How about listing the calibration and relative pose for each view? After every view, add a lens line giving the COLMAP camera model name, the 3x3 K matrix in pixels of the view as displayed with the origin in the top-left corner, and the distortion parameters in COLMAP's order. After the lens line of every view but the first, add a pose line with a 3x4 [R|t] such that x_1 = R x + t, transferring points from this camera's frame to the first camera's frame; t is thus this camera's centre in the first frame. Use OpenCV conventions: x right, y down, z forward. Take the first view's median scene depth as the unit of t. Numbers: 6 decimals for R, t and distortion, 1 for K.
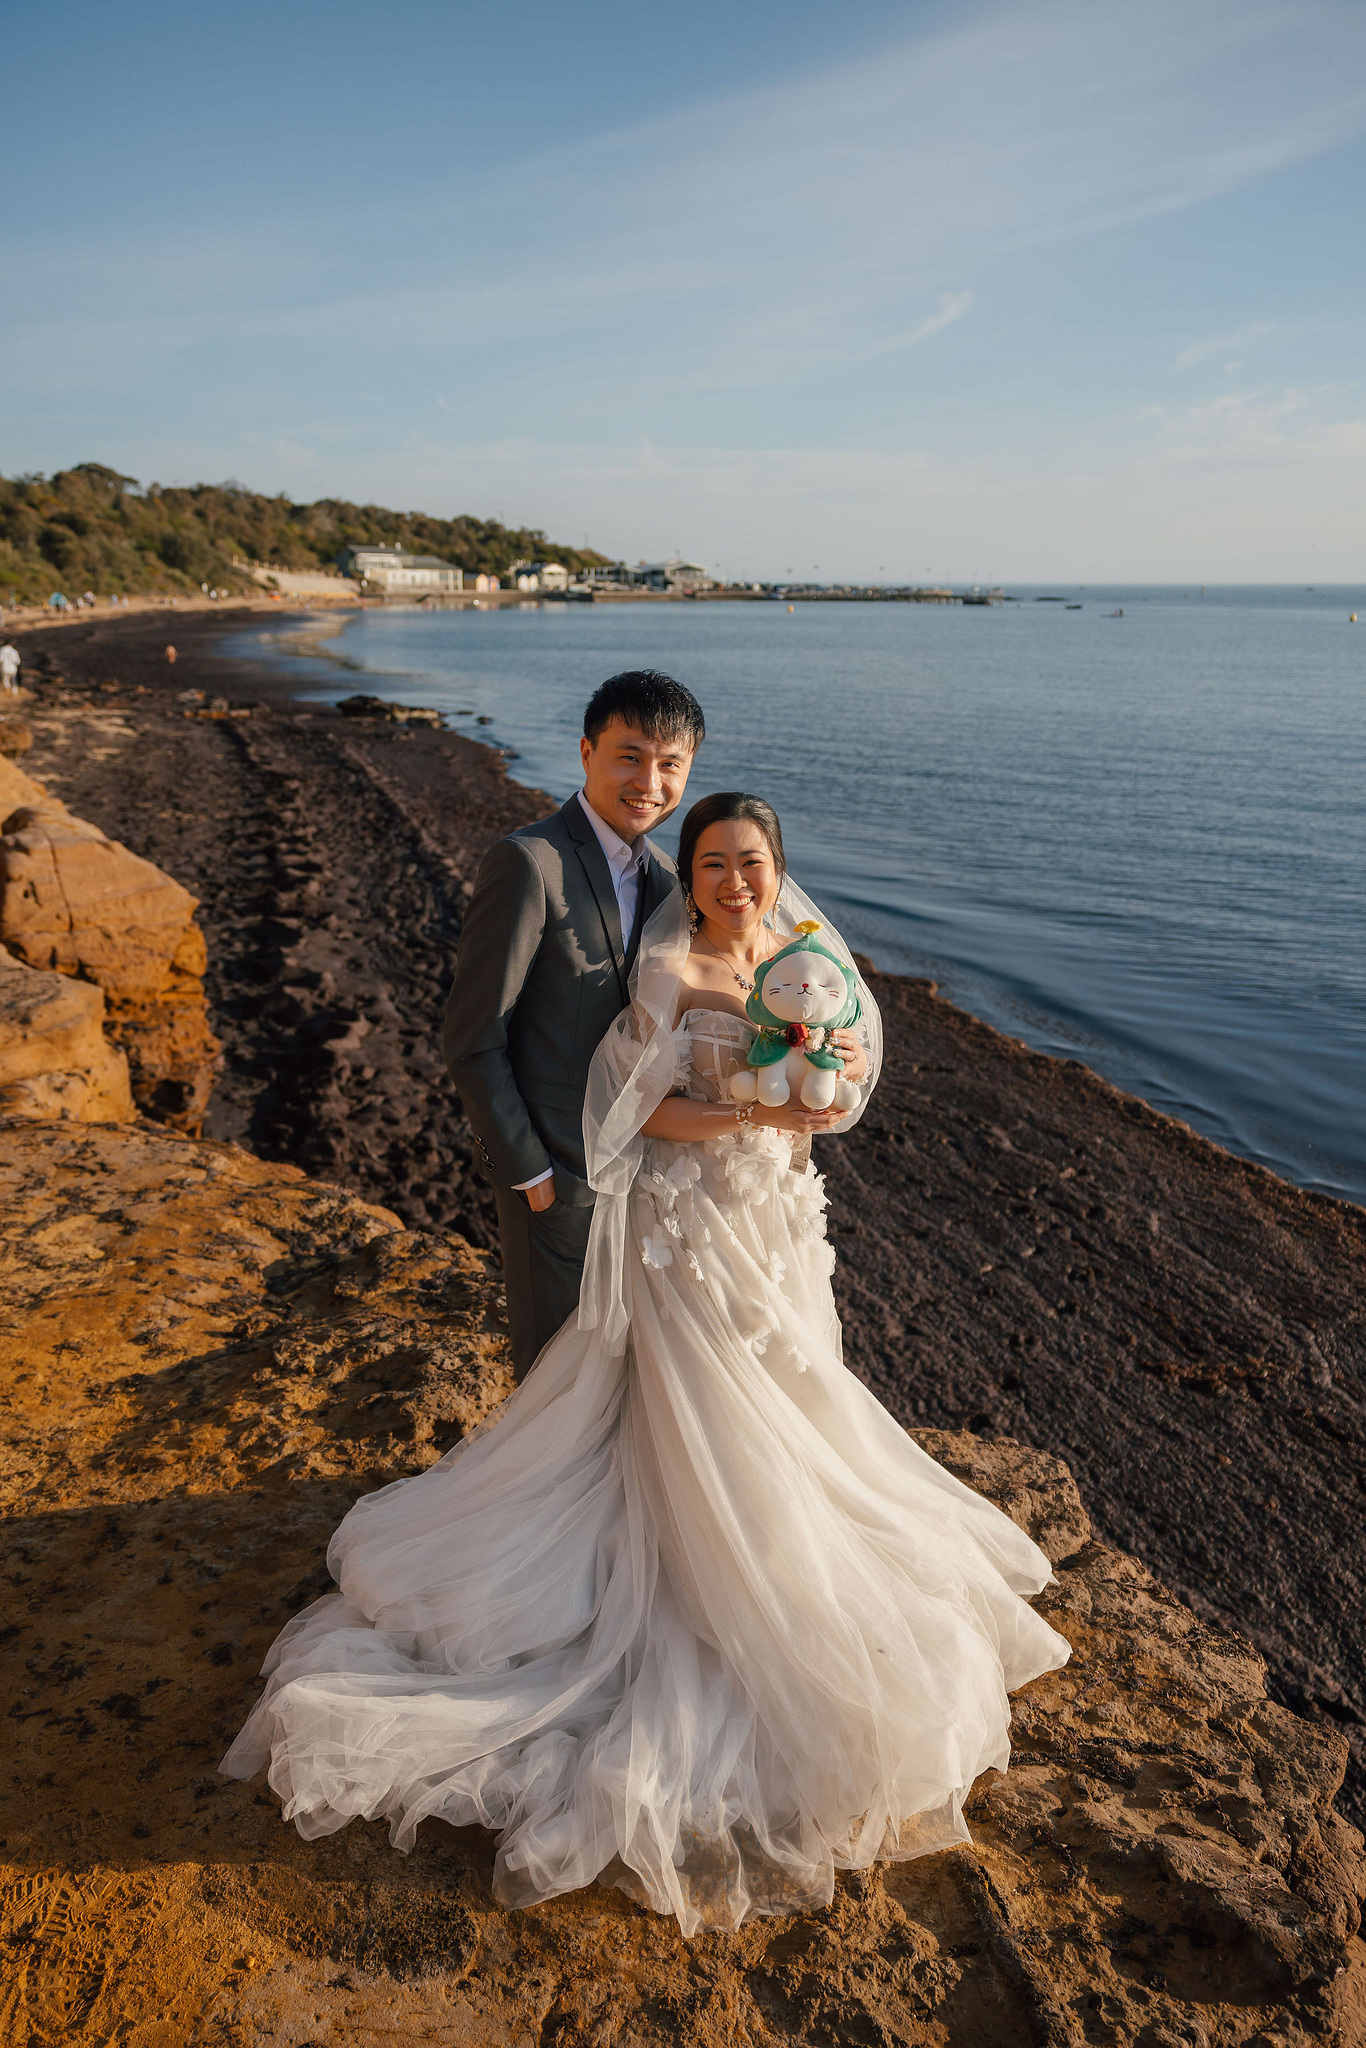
lens RADIAL K [[1603.4, 0, 682.2], [0, 1603.4, 1062.7], [0, 0, 1]] dist [-0.015239, -0.003560]
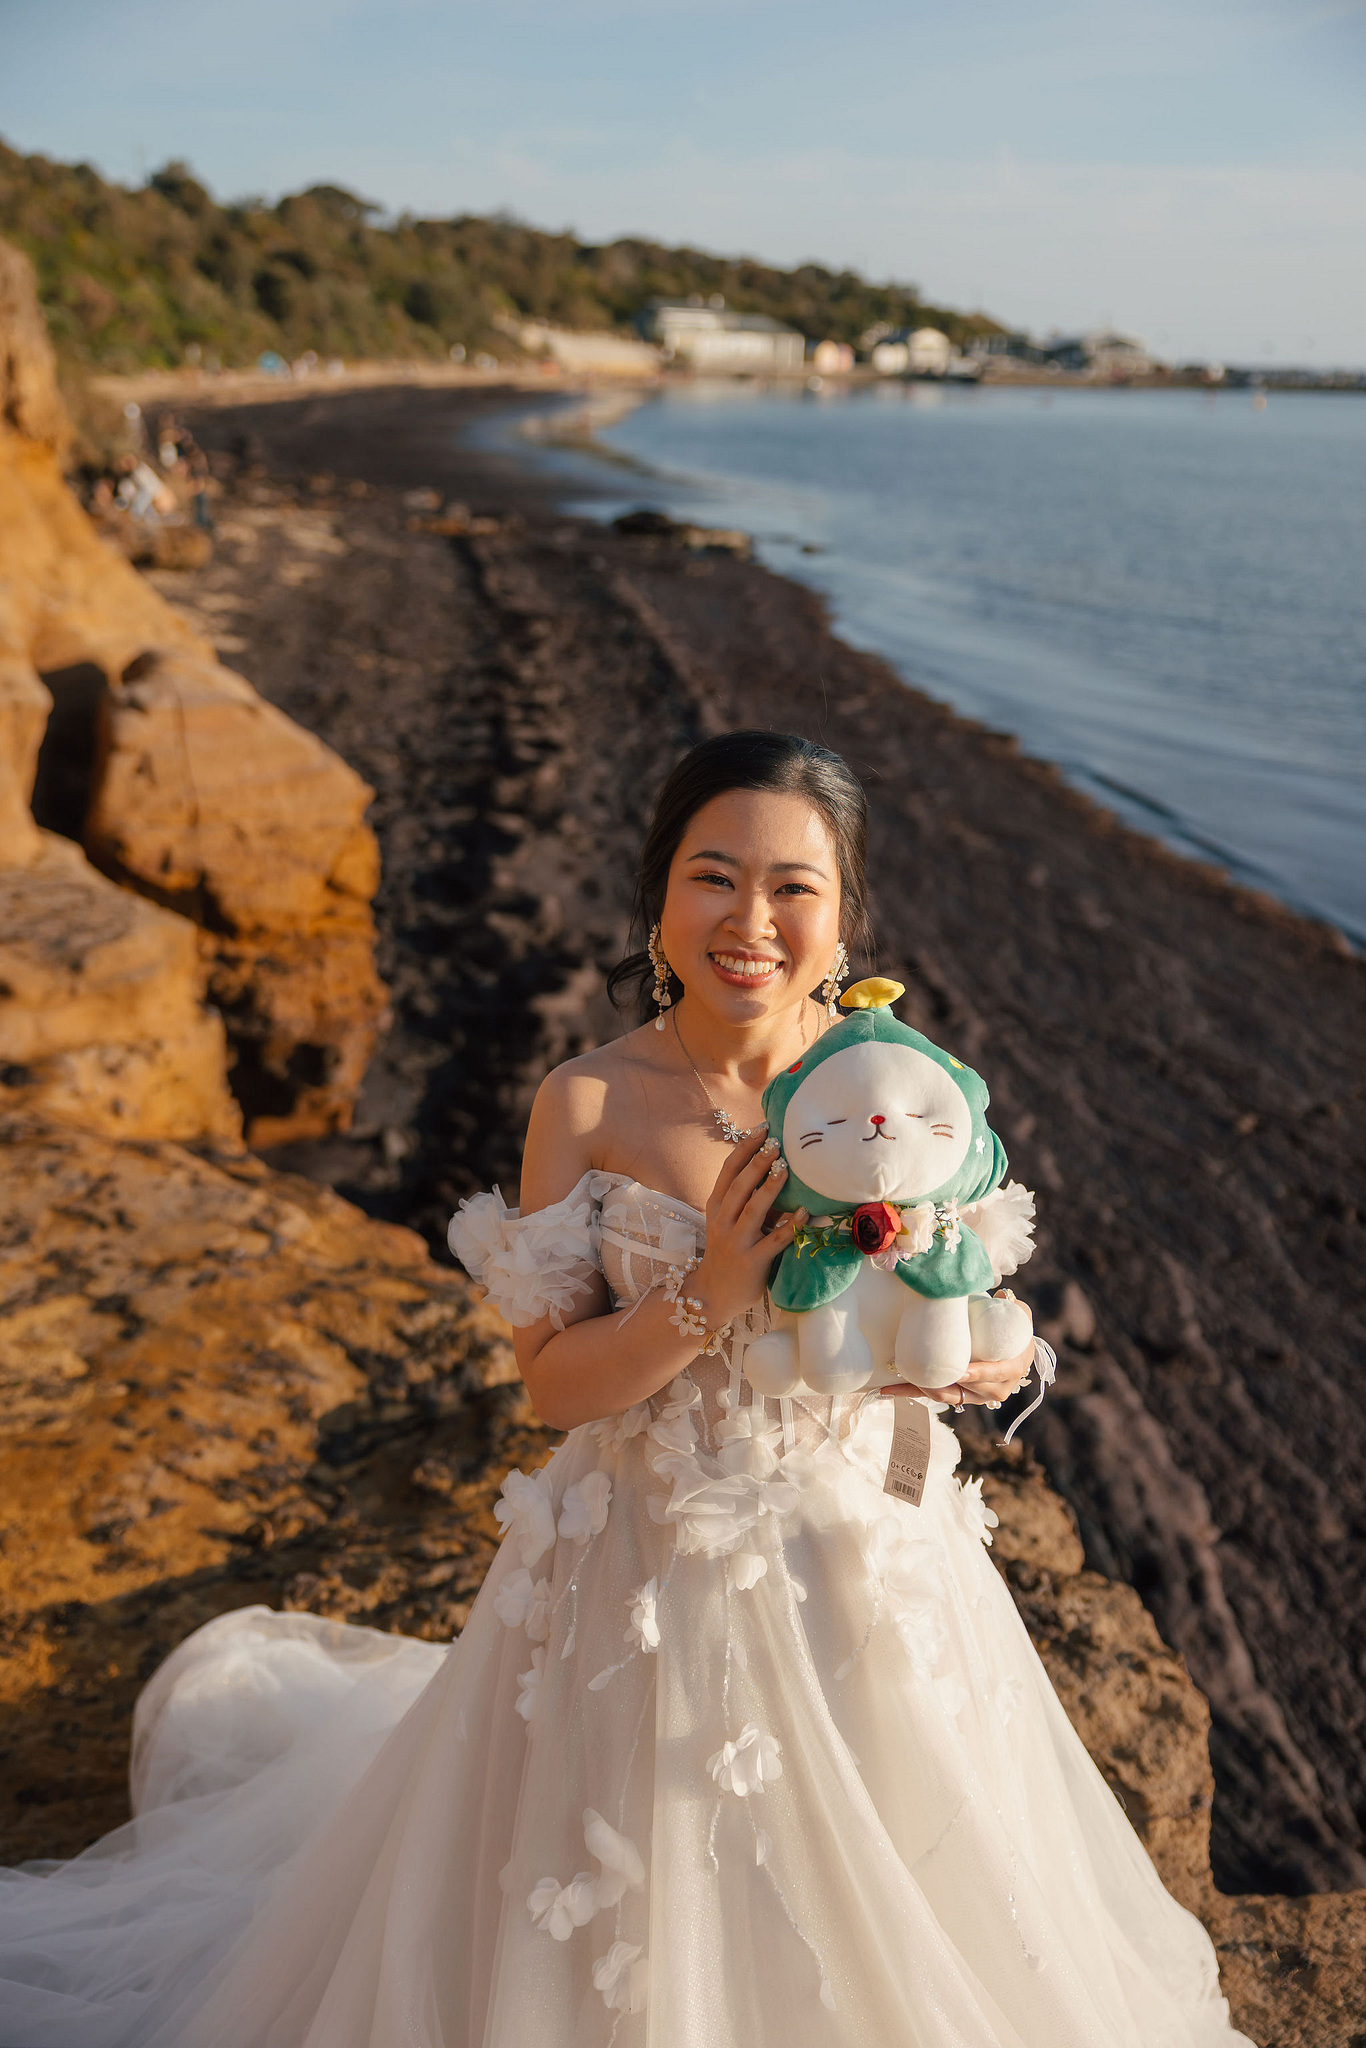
lens RADIAL K [[2010.4, 0, 683.0], [0, 2010.4, 1024.0], [0, 0, 1]] dist [0.042846, -0.084222]
pose [[0.978963, 0.083747, -0.186058, 0.010765], [-0.079016, 0.996336, 0.032716, -0.041594], [0.188117, -0.017326, 0.981994, 0.152157]]
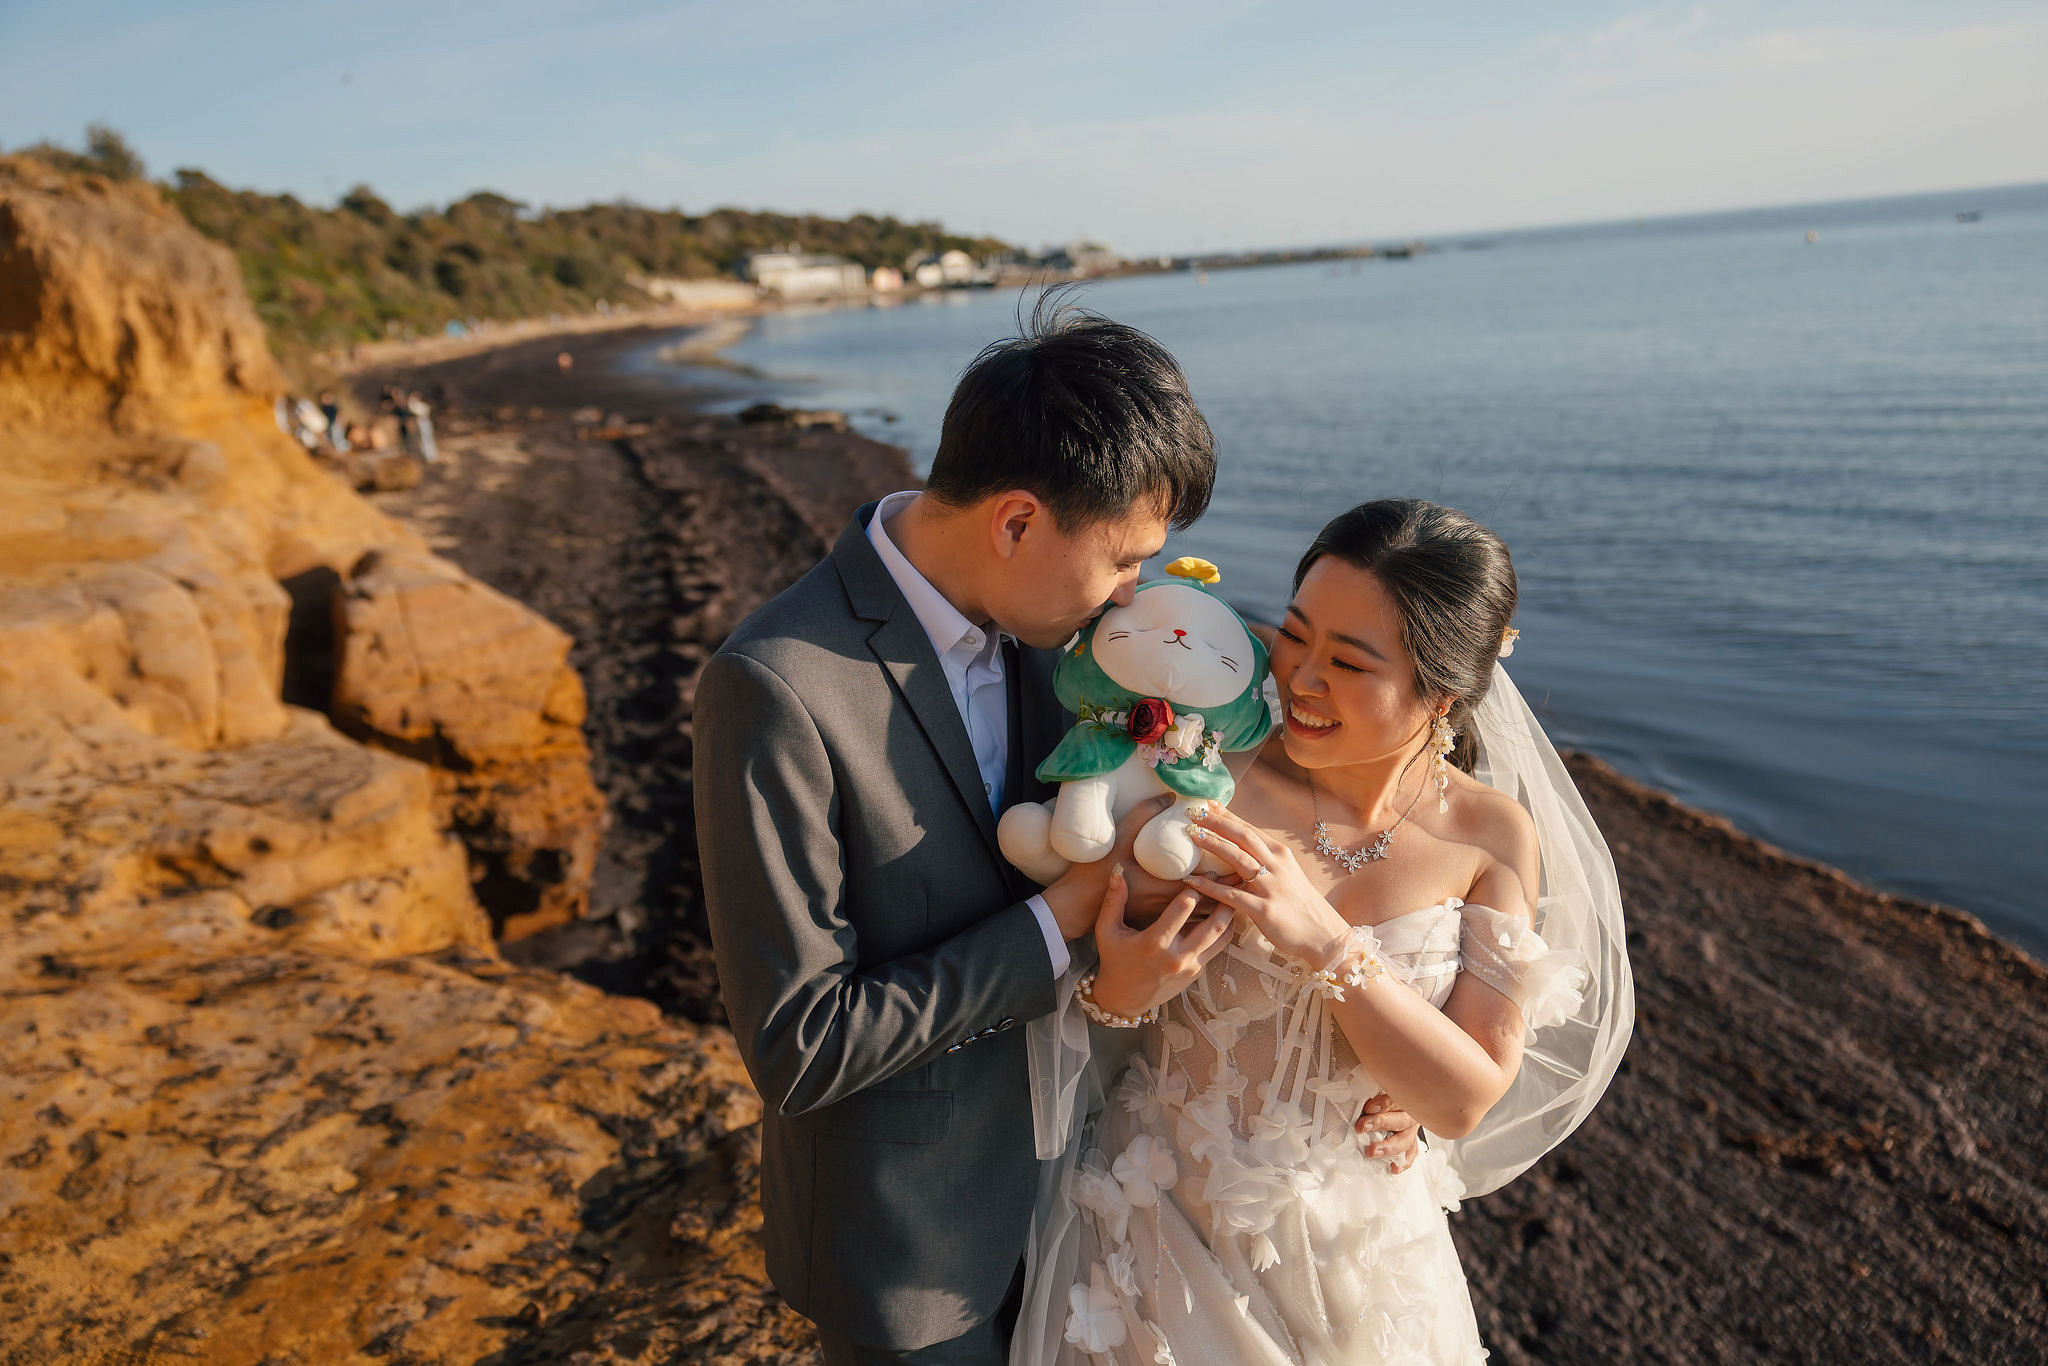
lens RADIAL K [[1455.6, 0, 1012.3], [0, 1455.6, 684.6], [0, 0, 1]] dist [0.011373, 0.005380]
pose [[0.995756, -0.065079, -0.065080, -0.008647], [0.063216, 0.997540, -0.030302, -0.039499], [0.066892, 0.026059, 0.997420, 0.228789]]
